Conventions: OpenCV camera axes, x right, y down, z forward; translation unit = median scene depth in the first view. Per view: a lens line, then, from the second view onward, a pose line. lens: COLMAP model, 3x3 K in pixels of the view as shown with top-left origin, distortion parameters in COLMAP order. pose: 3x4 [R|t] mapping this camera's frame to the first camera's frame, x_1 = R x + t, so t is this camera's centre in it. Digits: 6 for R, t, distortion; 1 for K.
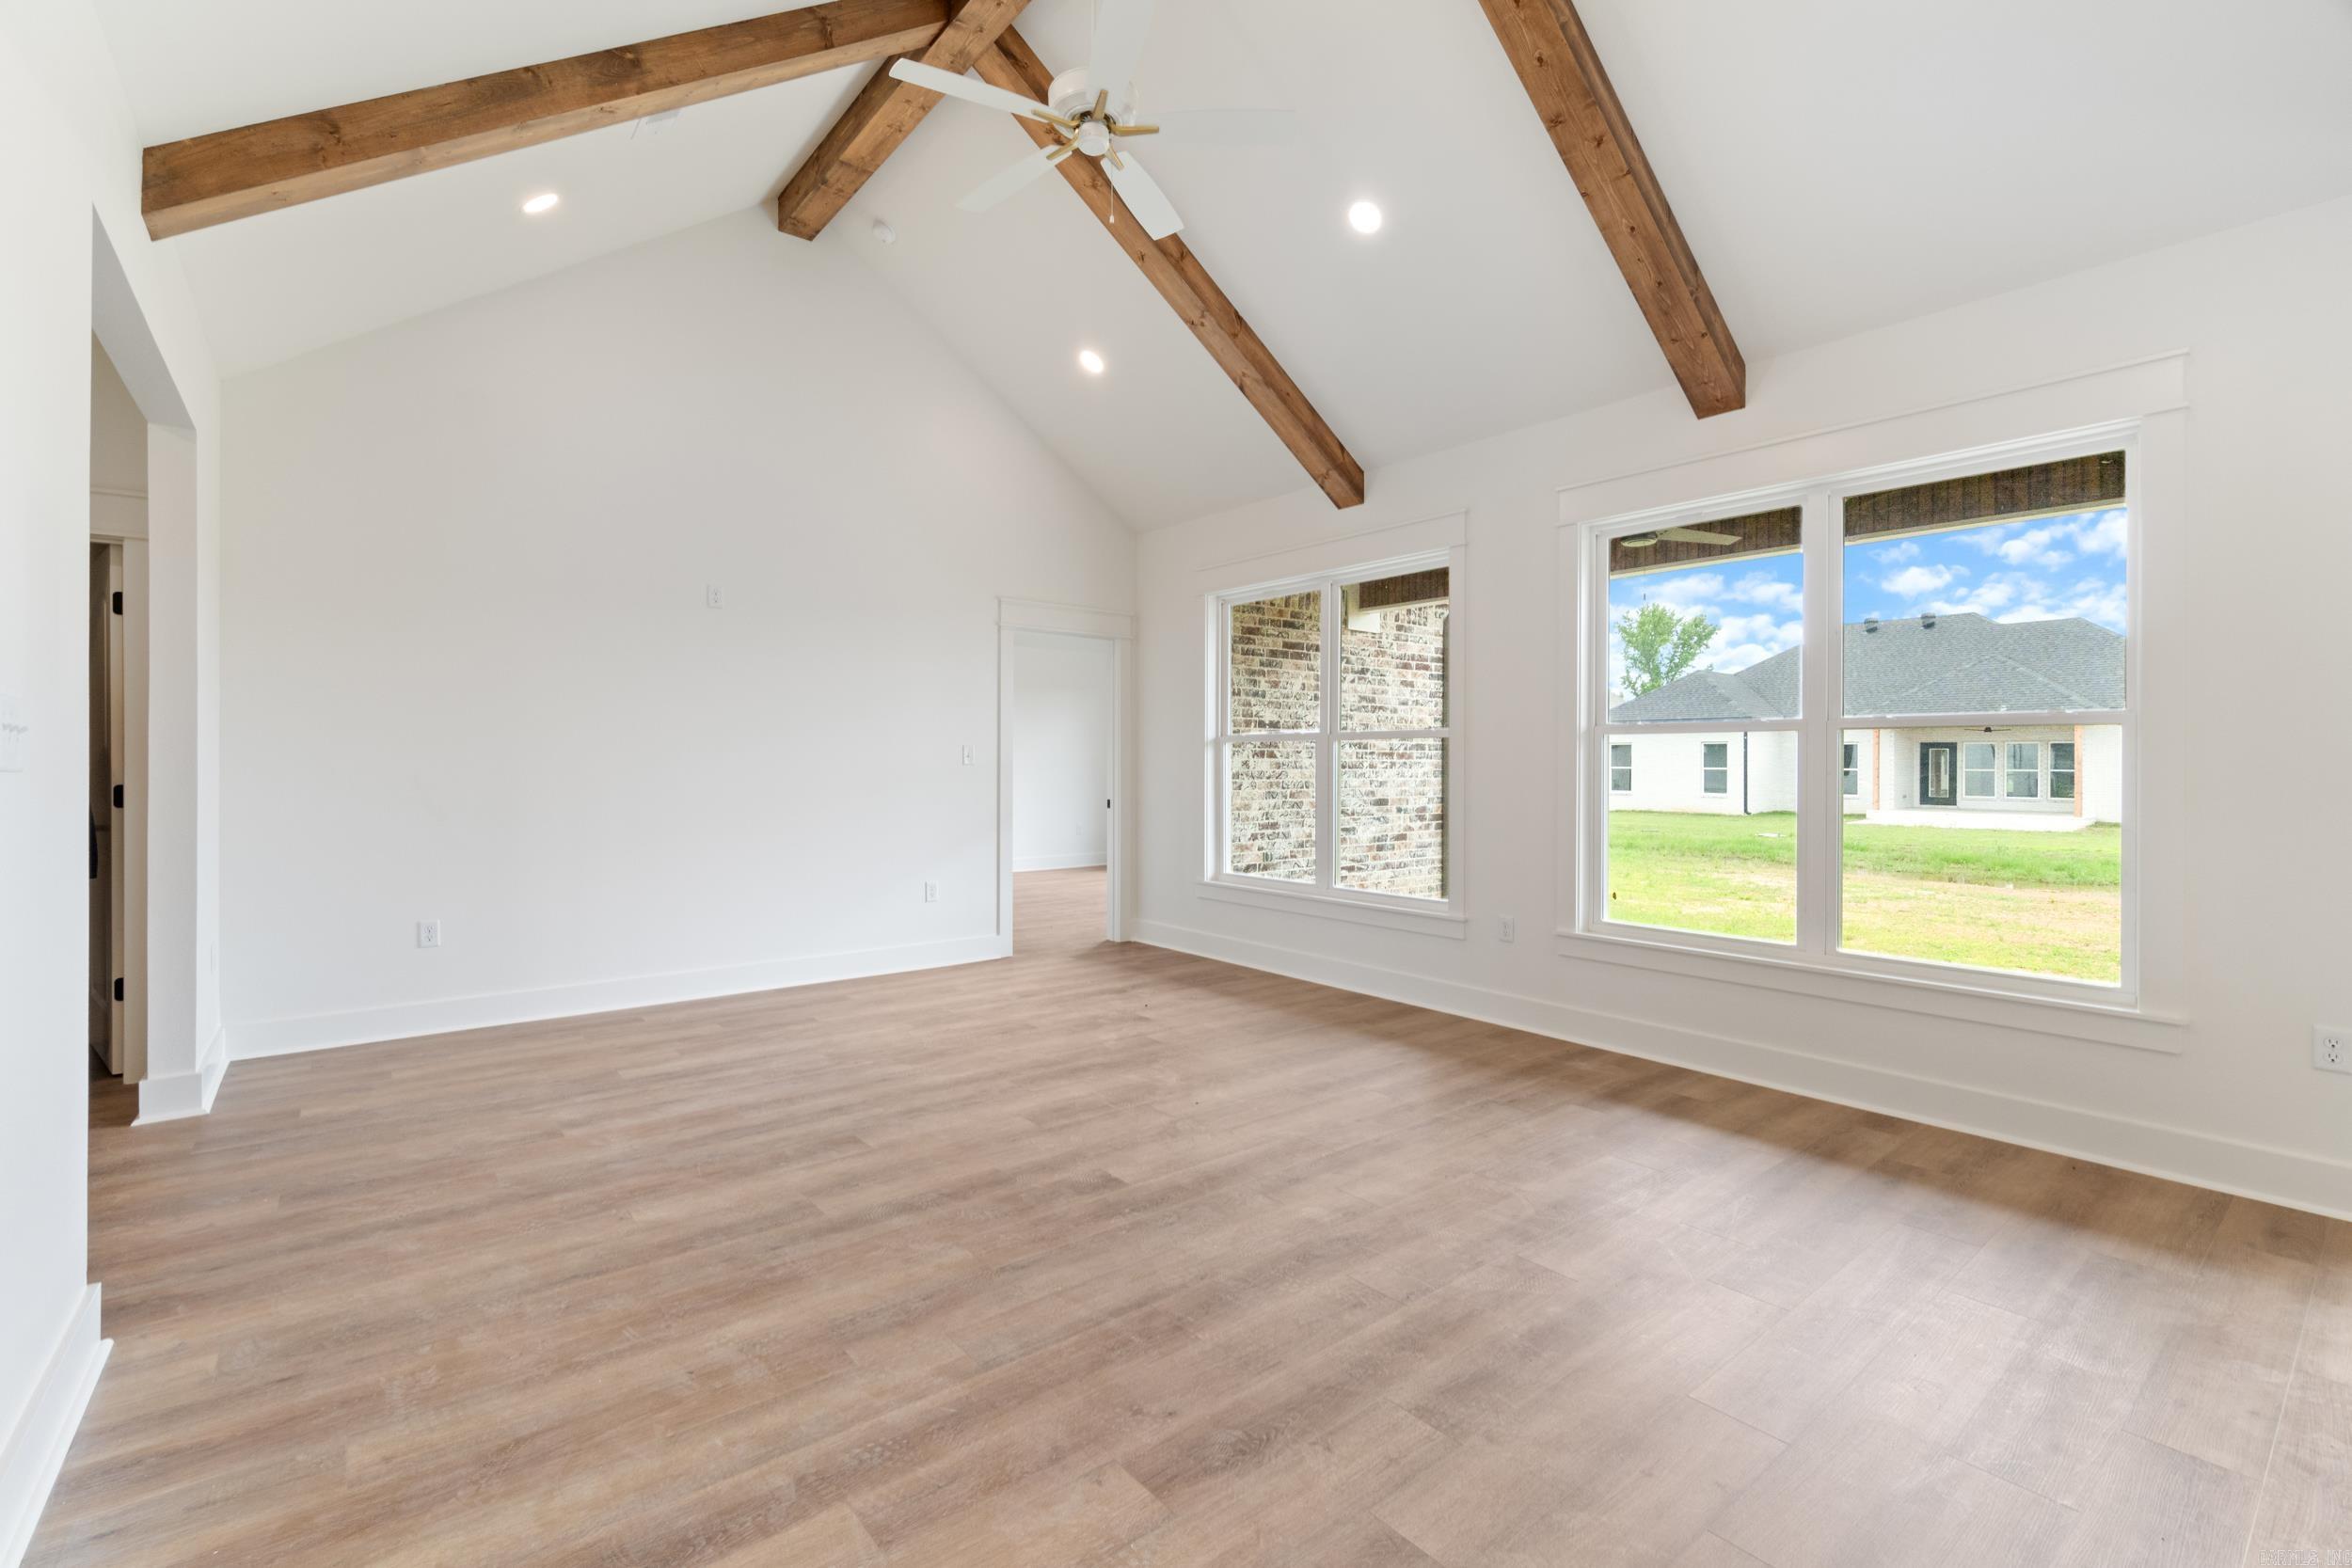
lens RADIAL K [[1022.6, 0, 1156.1], [0, 1022.6, 772.7], [0, 0, 1]] dist [-0.009634, 0.002509]
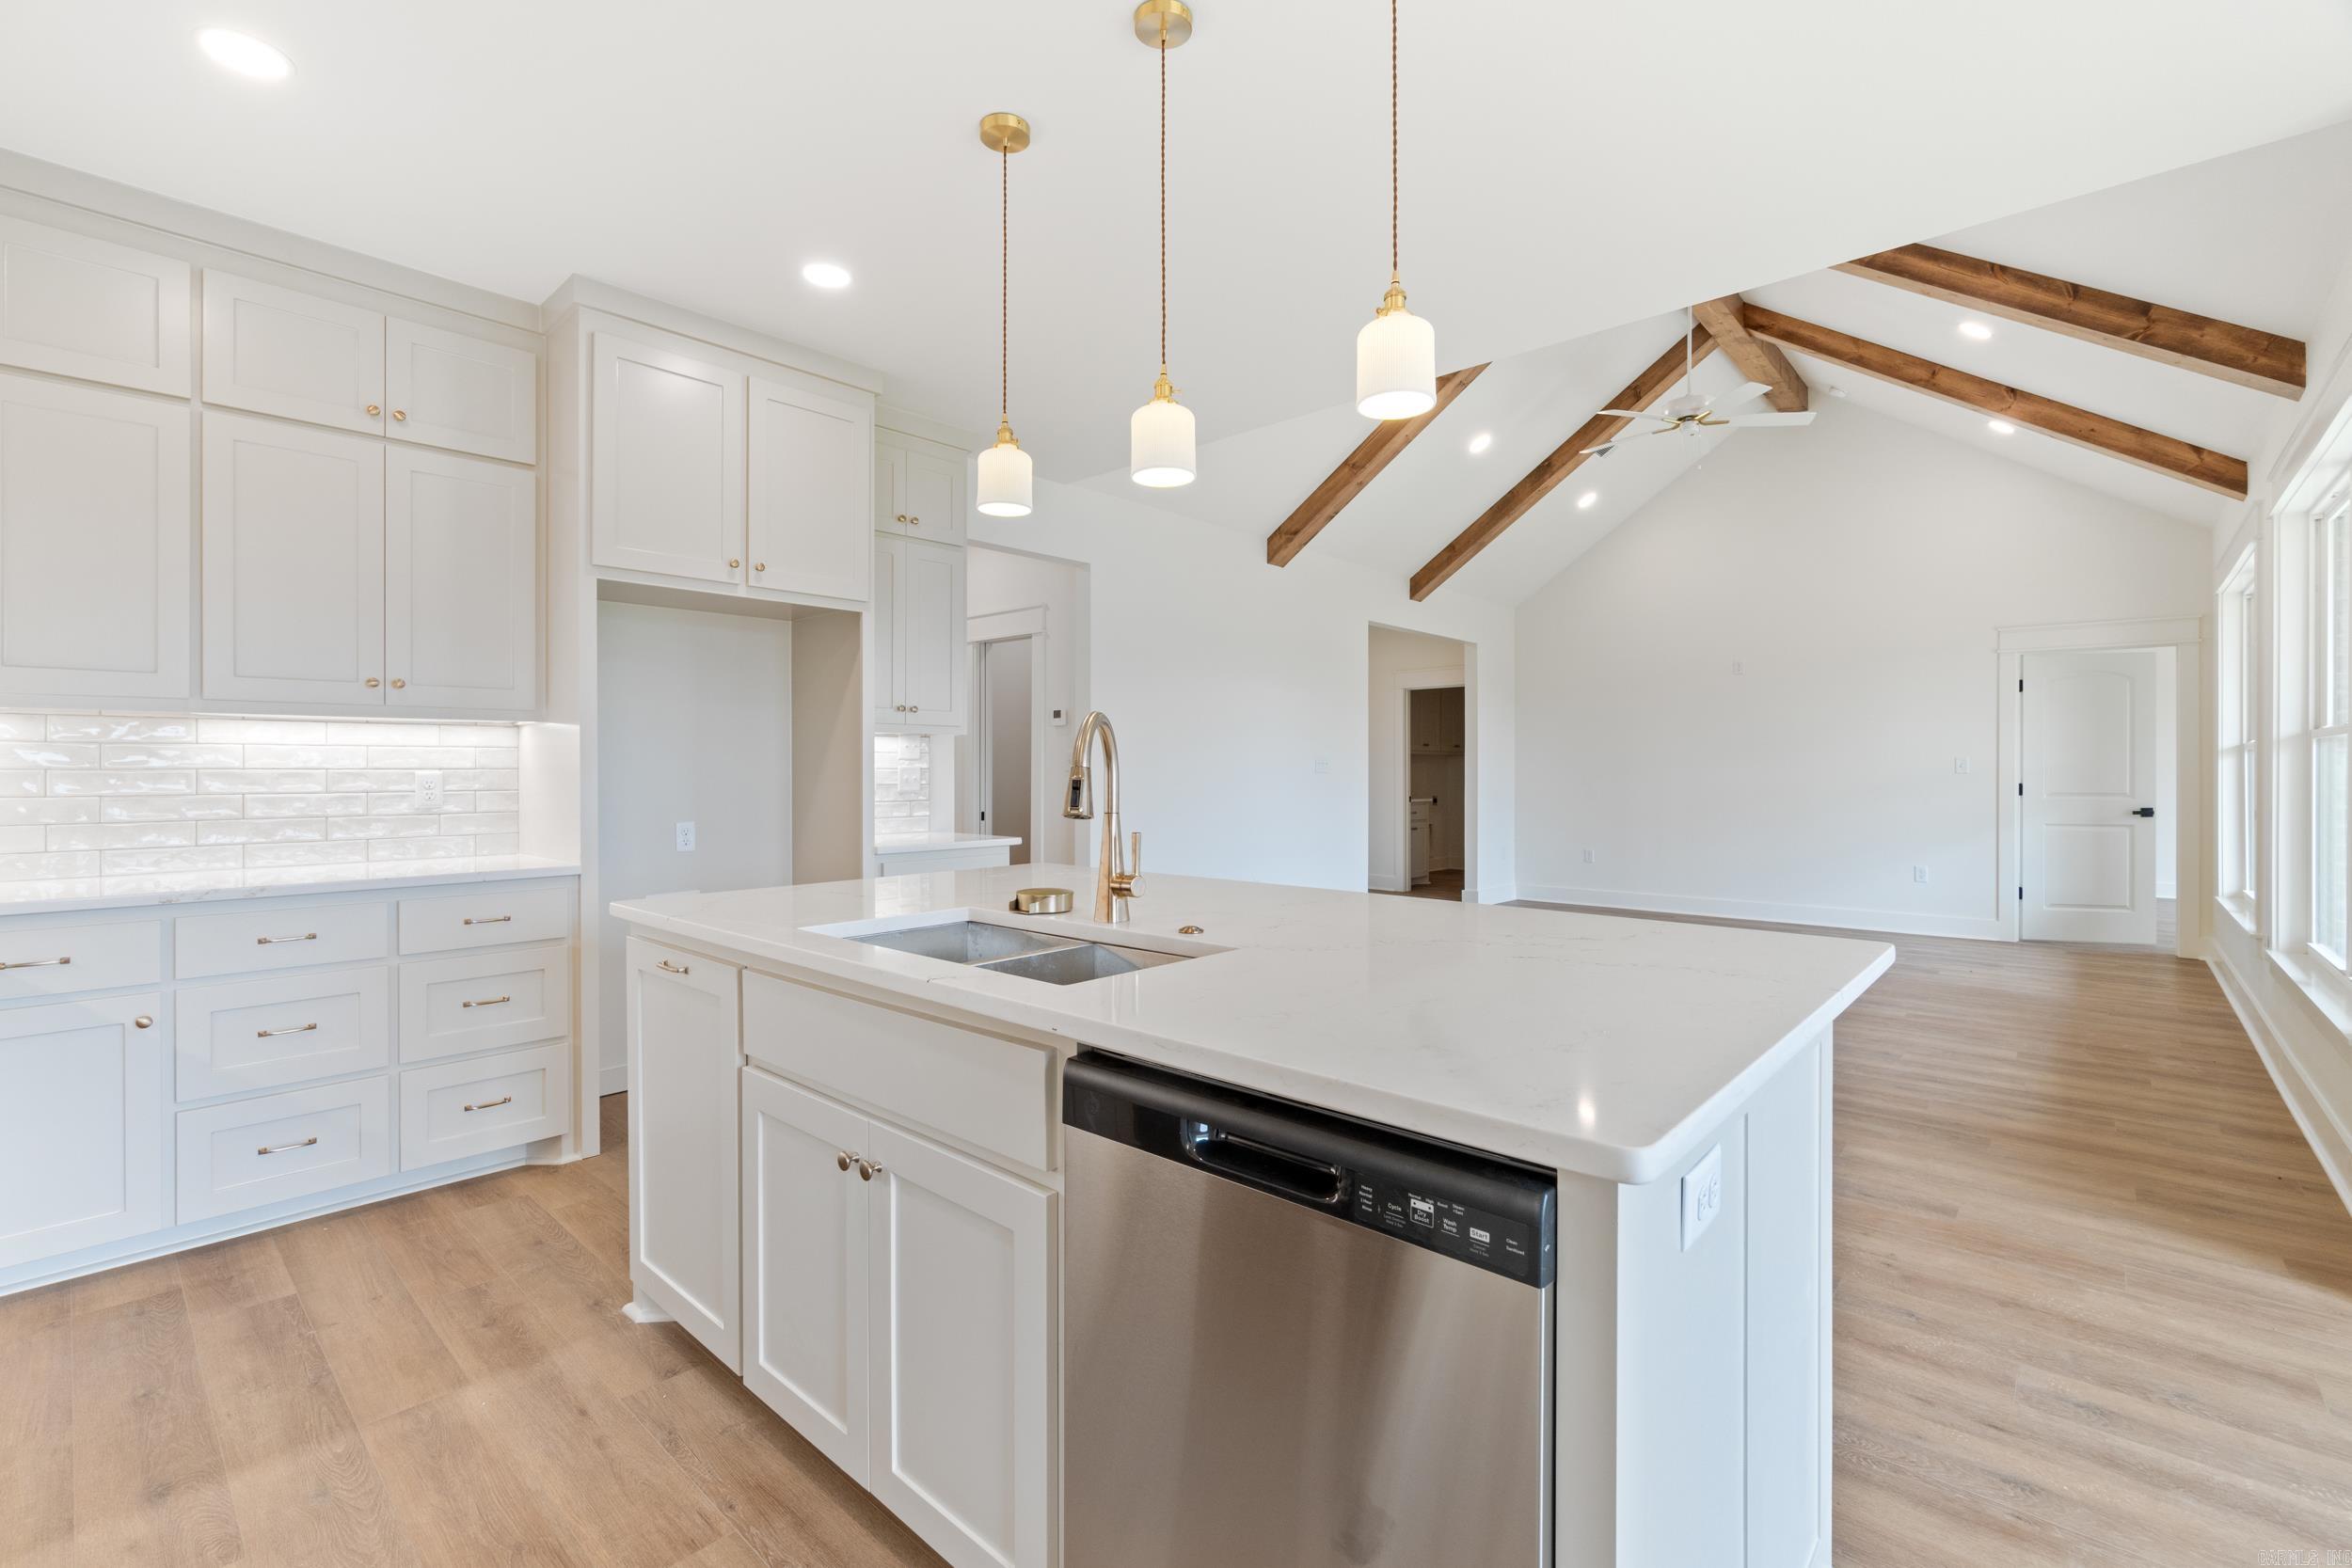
lens RADIAL K [[1022.6, 0, 1158.6], [0, 1022.6, 773.1], [0, 0, 1]] dist [-0.009634, 0.002509]
pose [[0.158700, -0.000523, -0.987327, 1.833597], [-0.011149, 0.999935, -0.002322, 0.011494], [0.987264, 0.011376, 0.158684, -0.252619]]
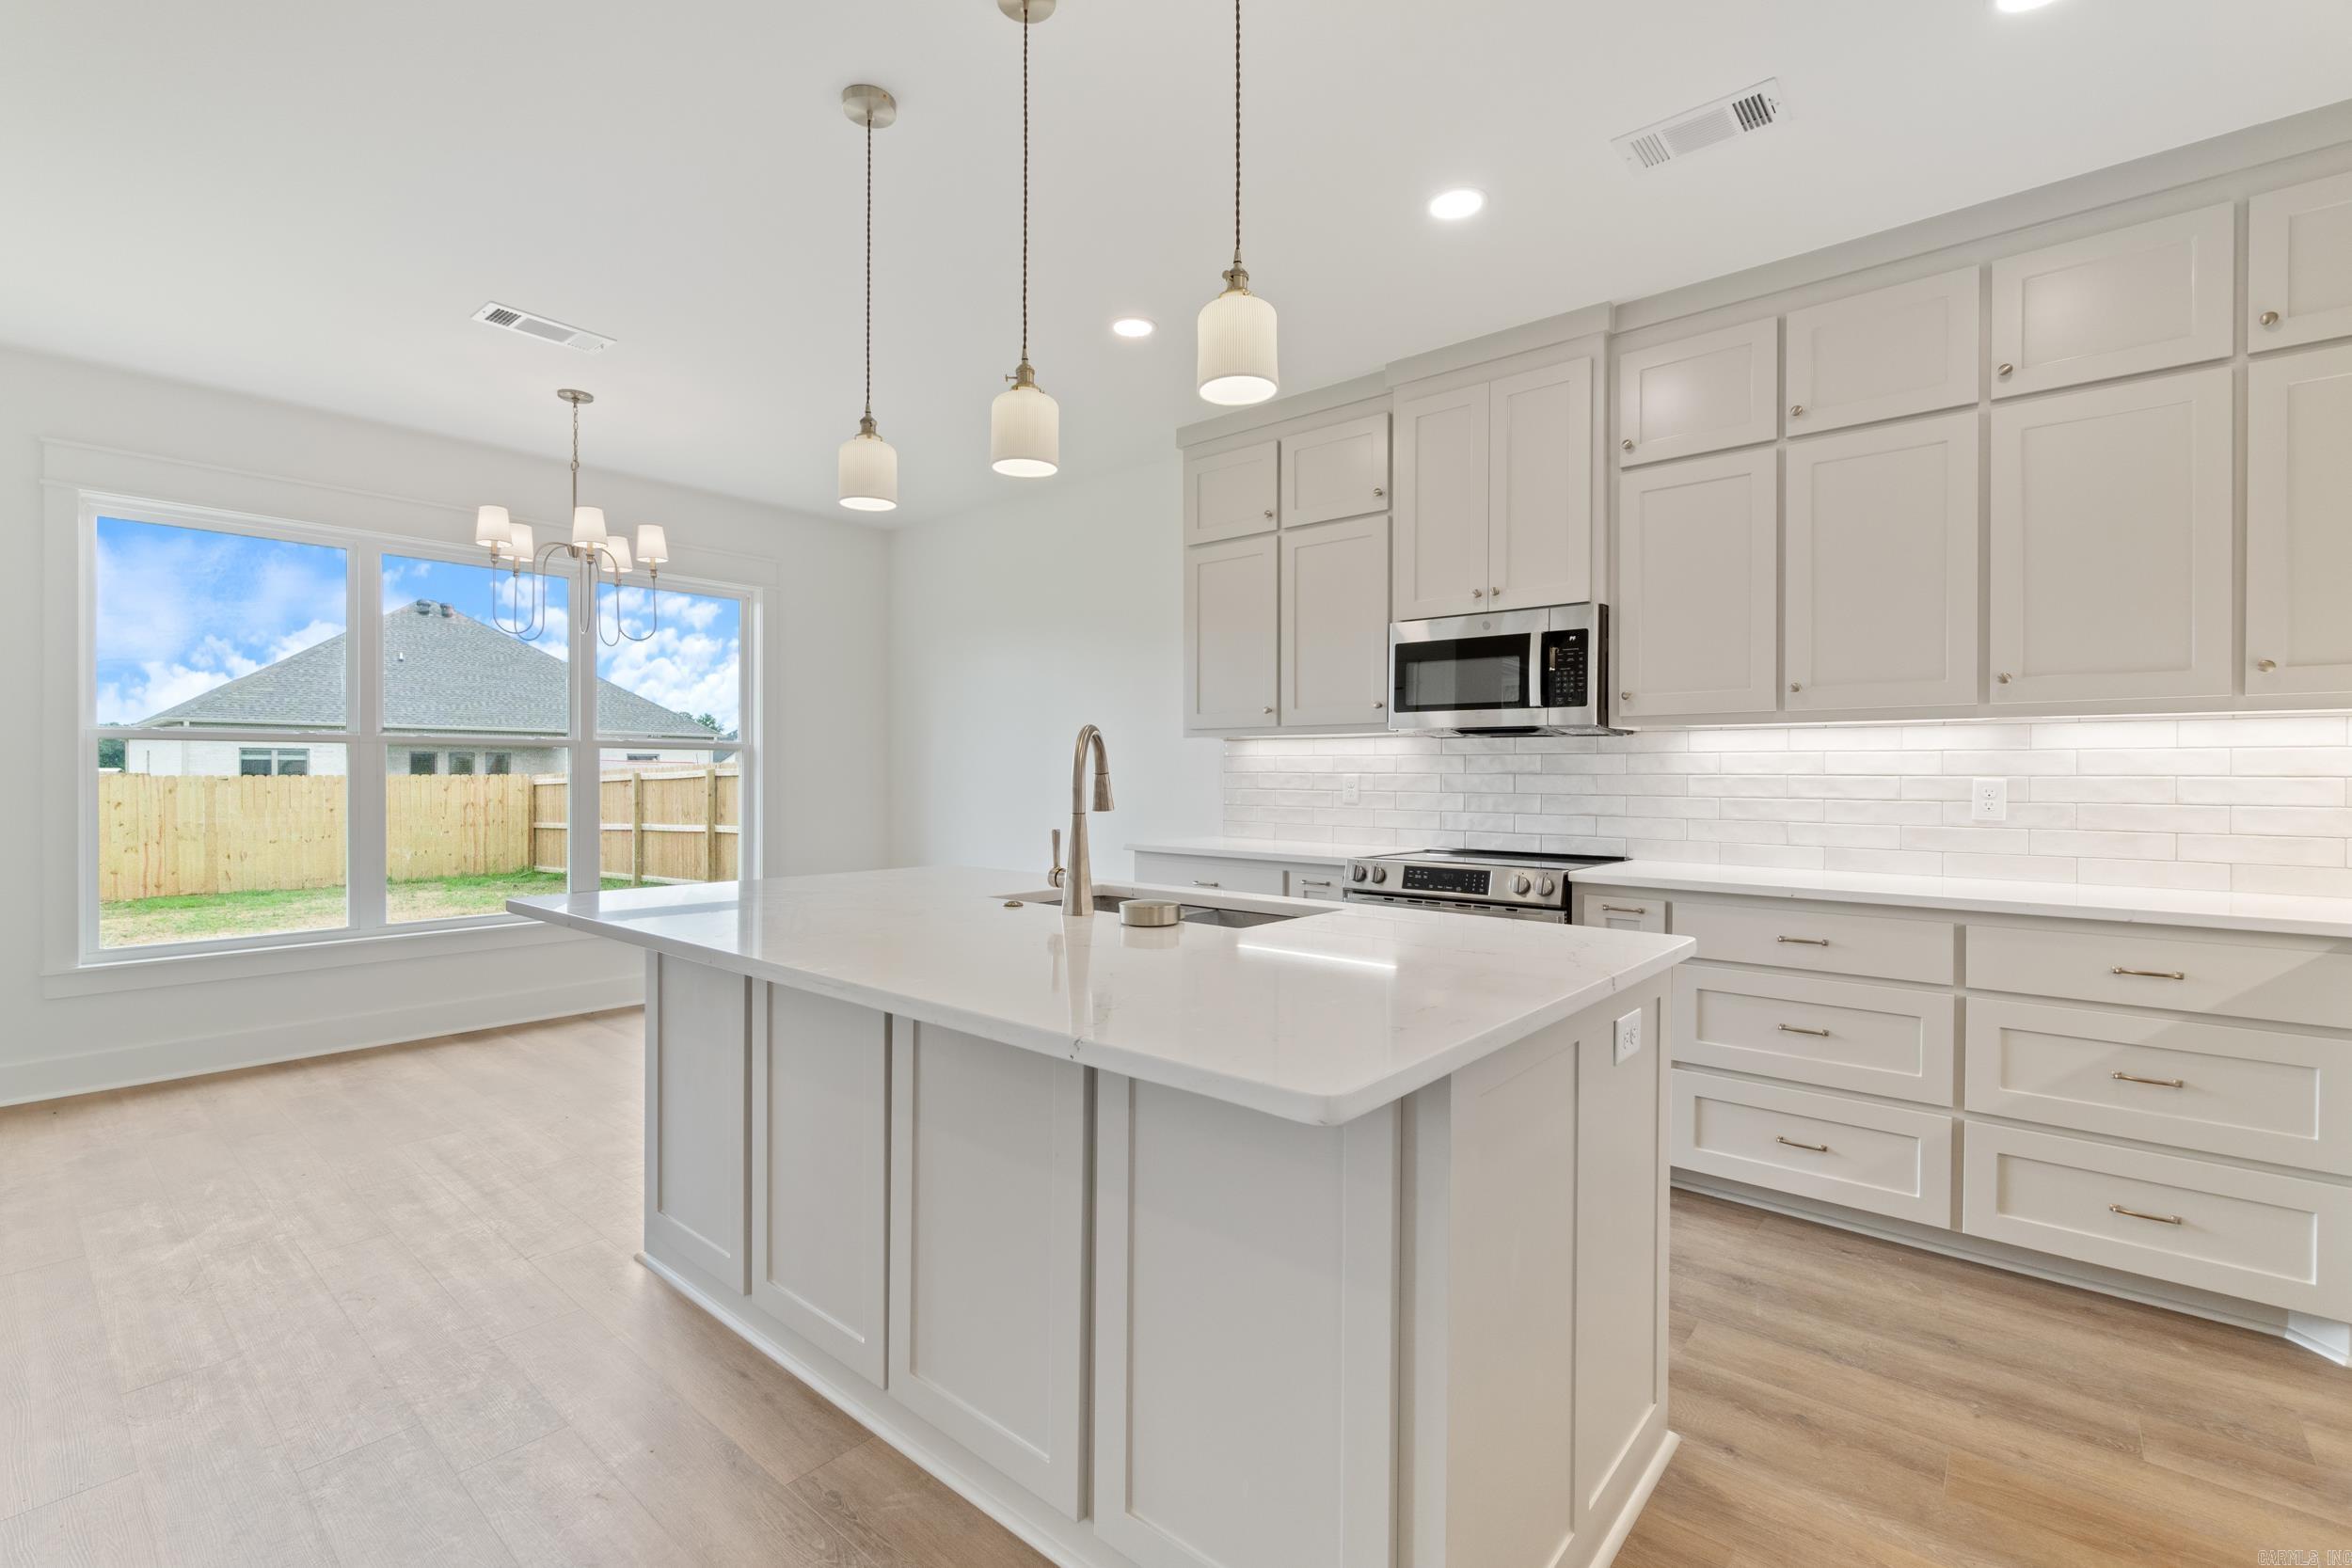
lens RADIAL K [[1022.6, 0, 1161.3], [0, 1022.6, 772.4], [0, 0, 1]] dist [-0.009634, 0.002509]
pose [[-0.188855, -0.002556, 0.982002, 0.411508], [0.007046, 0.999967, 0.003957, 0.005672], [-0.981980, 0.007666, -0.188831, -0.093587]]
